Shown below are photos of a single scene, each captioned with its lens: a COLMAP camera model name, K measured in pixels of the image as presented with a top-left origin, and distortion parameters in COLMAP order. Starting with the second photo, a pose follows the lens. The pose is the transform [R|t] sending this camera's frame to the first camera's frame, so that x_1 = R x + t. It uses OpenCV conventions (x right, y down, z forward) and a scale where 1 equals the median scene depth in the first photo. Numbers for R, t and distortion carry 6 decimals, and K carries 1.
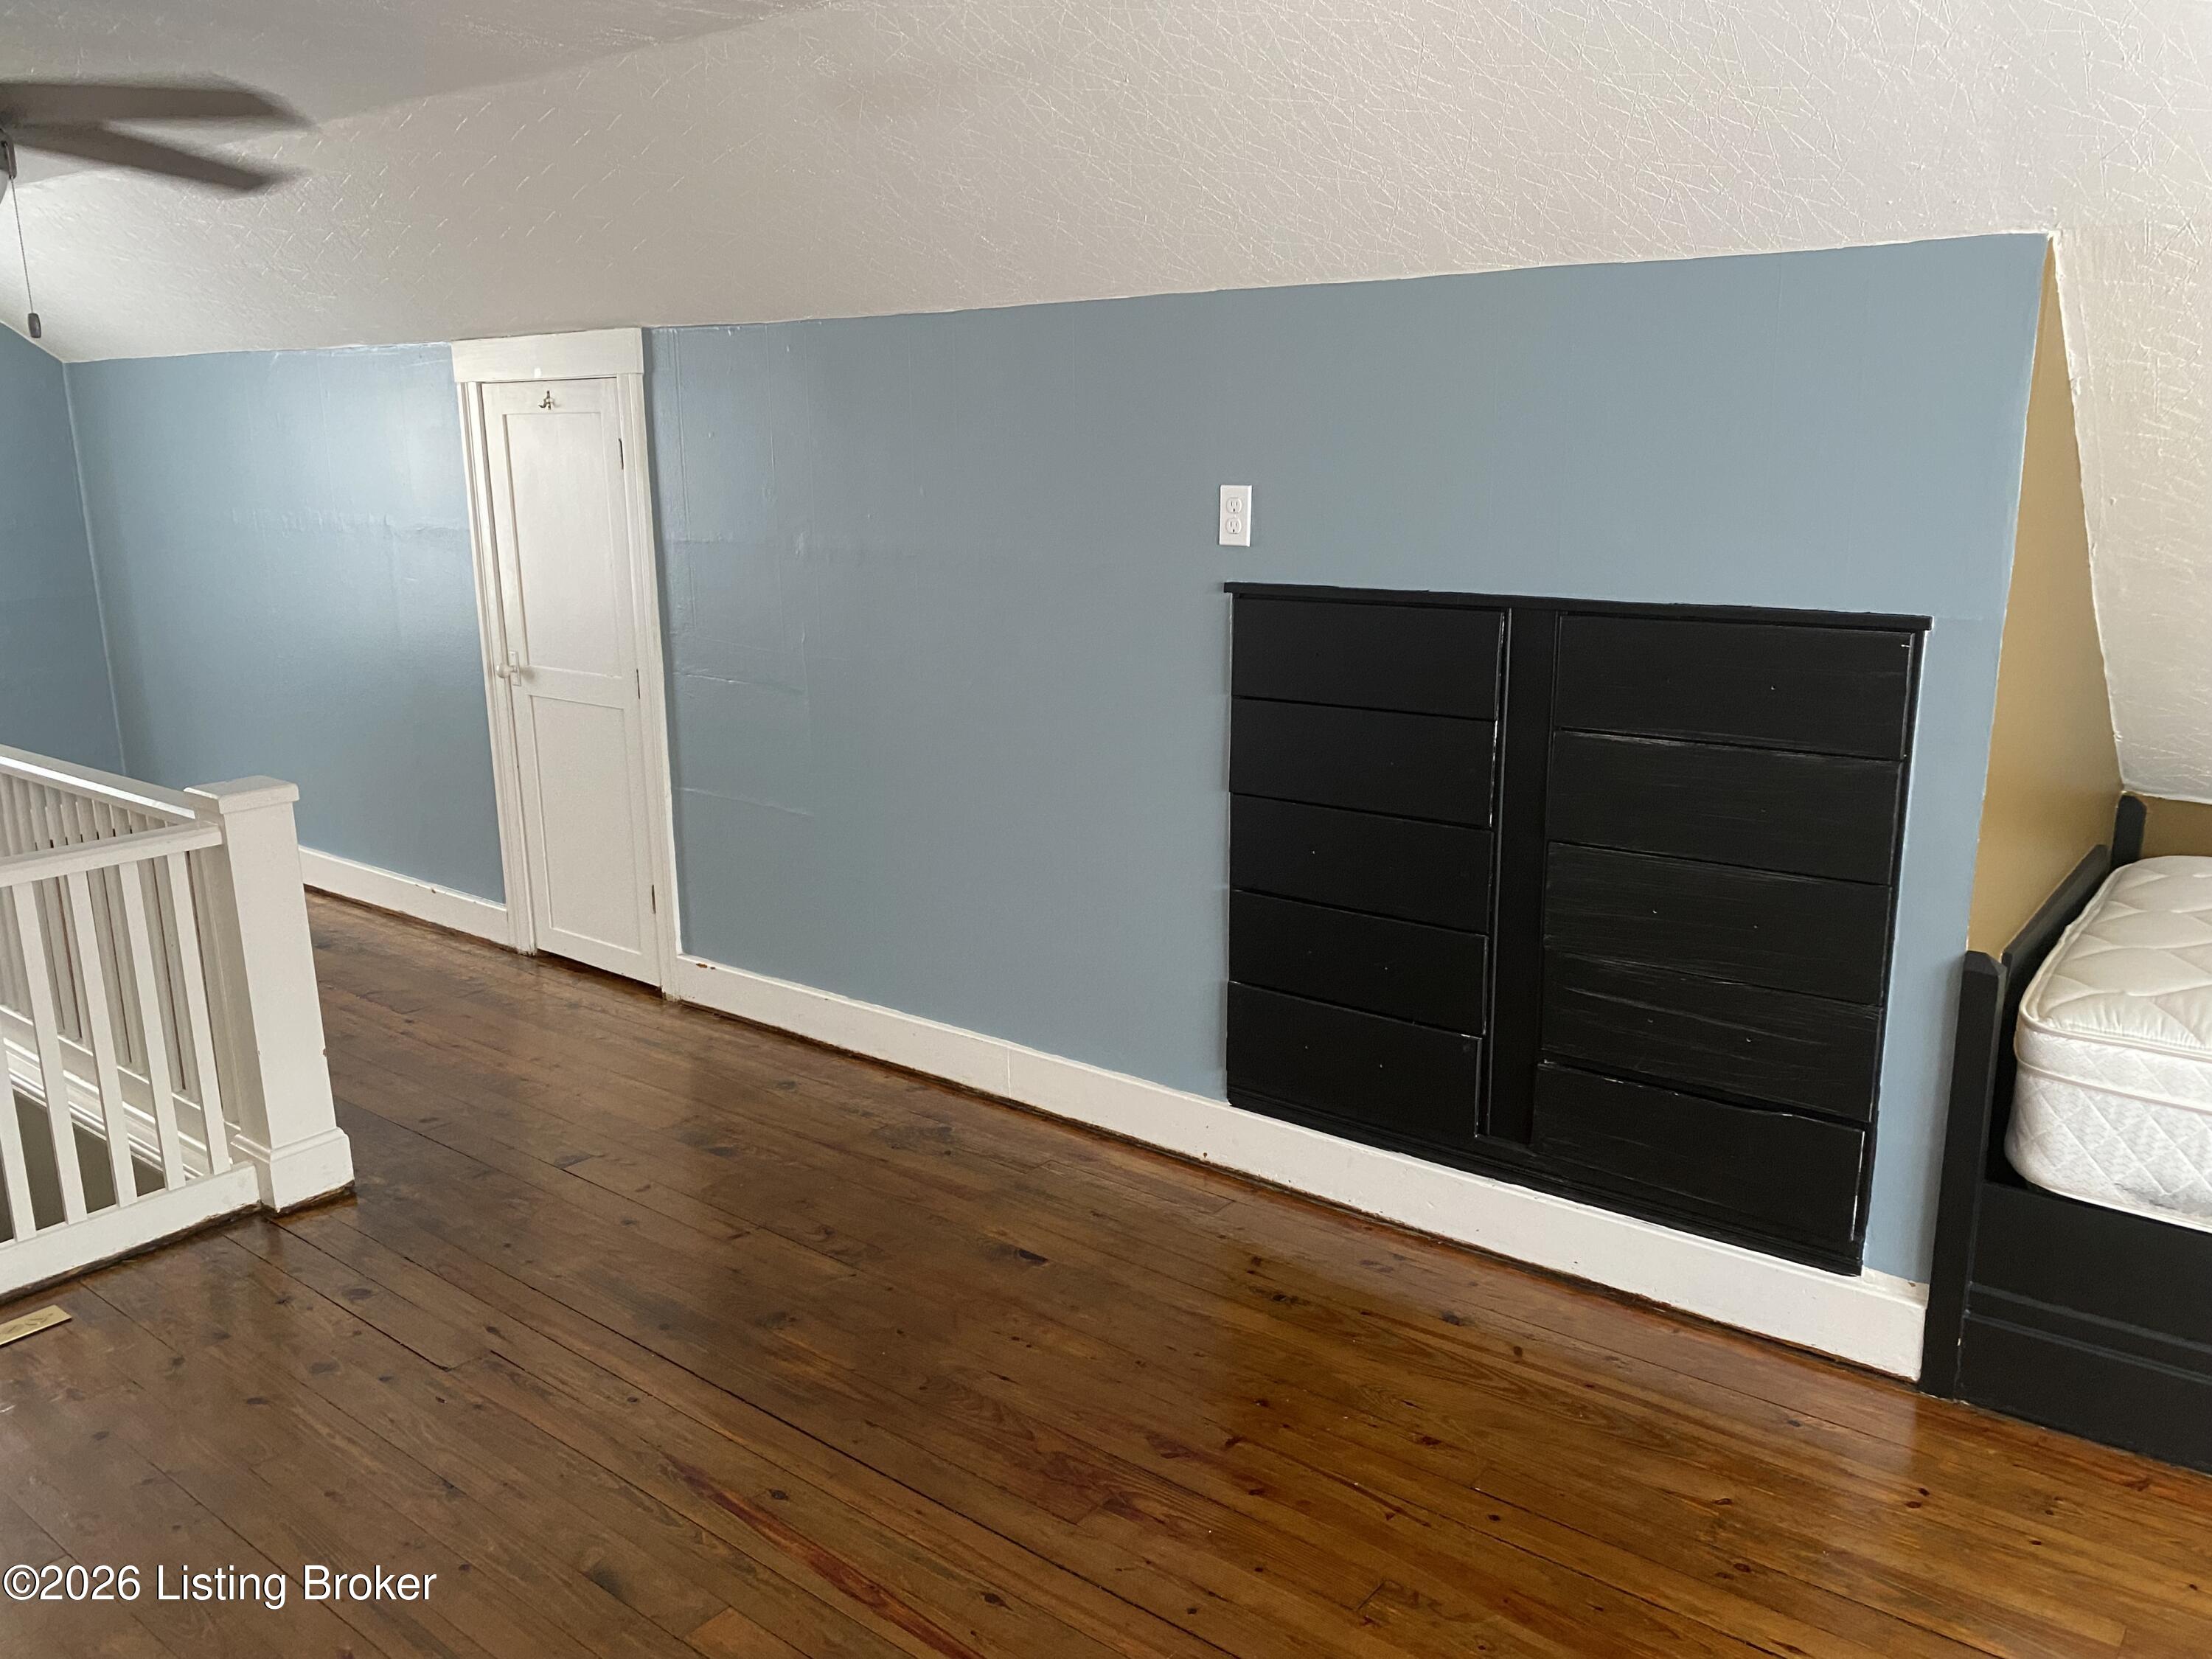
lens RADIAL K [[1688.8, 0, 1106.0], [0, 1688.8, 829.5], [0, 0, 1]] dist [-0.047319, 0.037292]
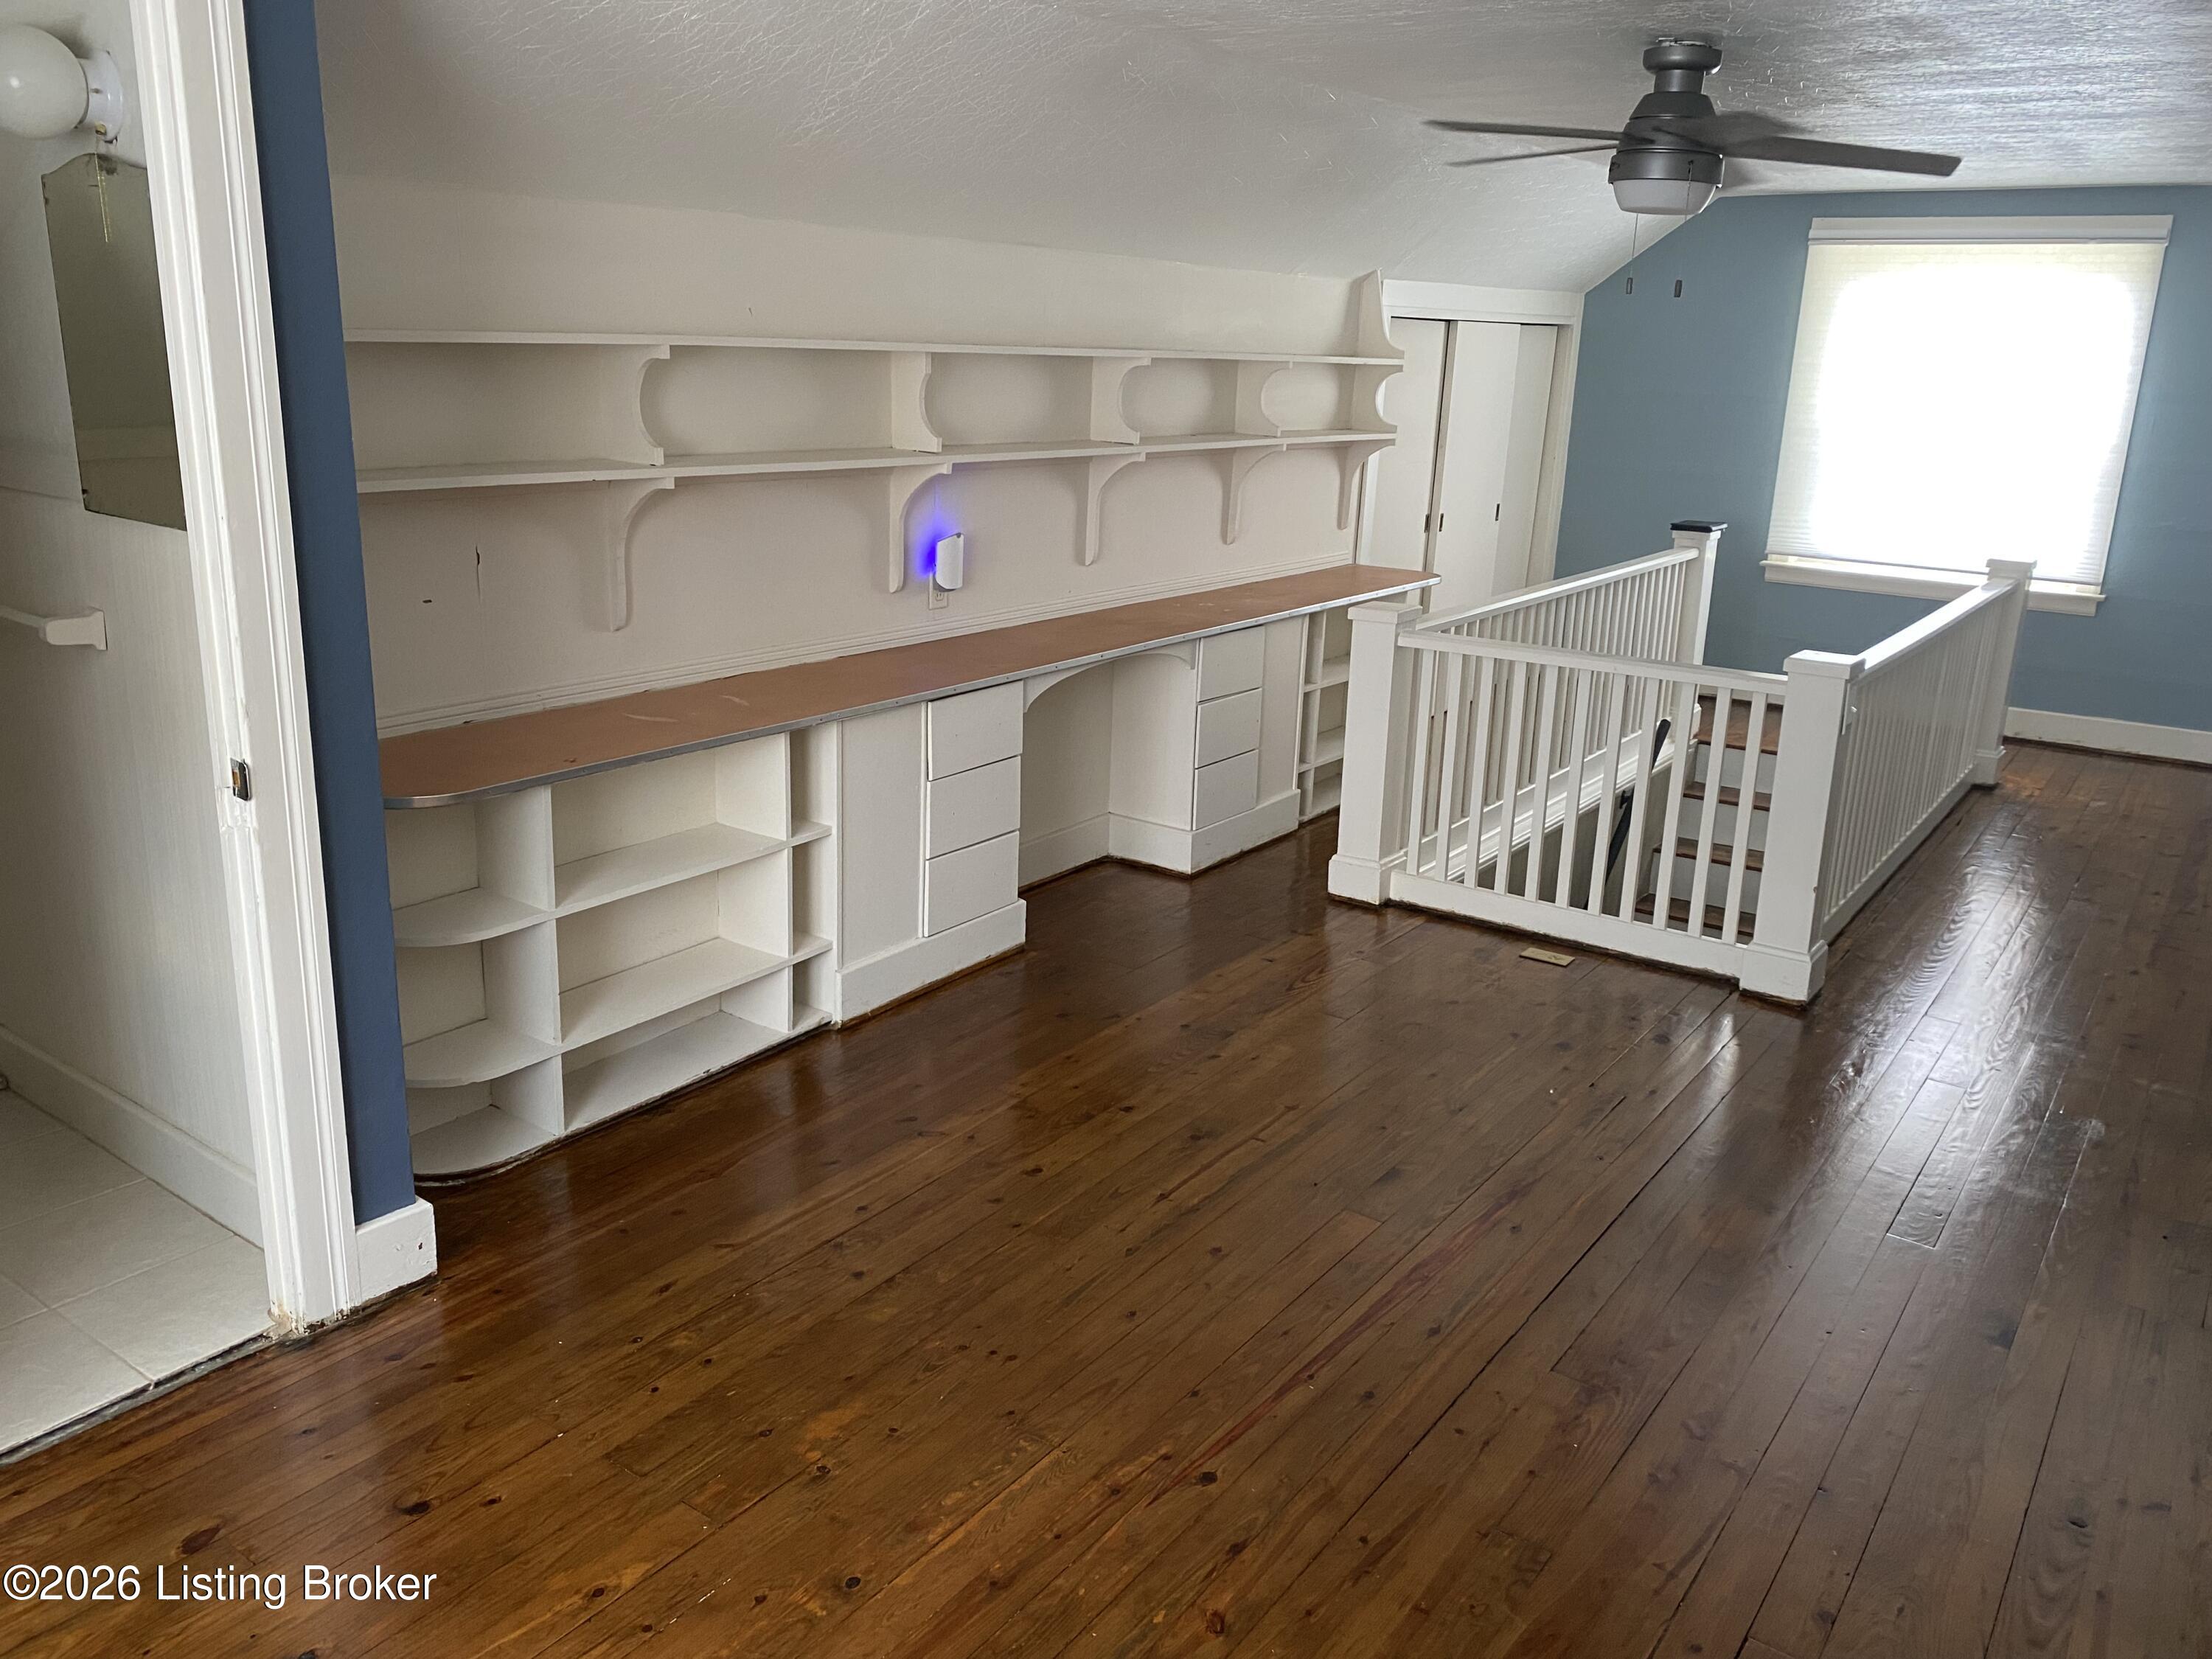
lens RADIAL K [[1688.8, 0, 1106.0], [0, 1688.8, 829.5], [0, 0, 1]] dist [-0.047319, 0.037292]
pose [[0.043310, 0.295744, -0.954285, 0.760863], [-0.255148, 0.926780, 0.275640, -0.130131], [0.965931, 0.231546, 0.115597, 0.397322]]
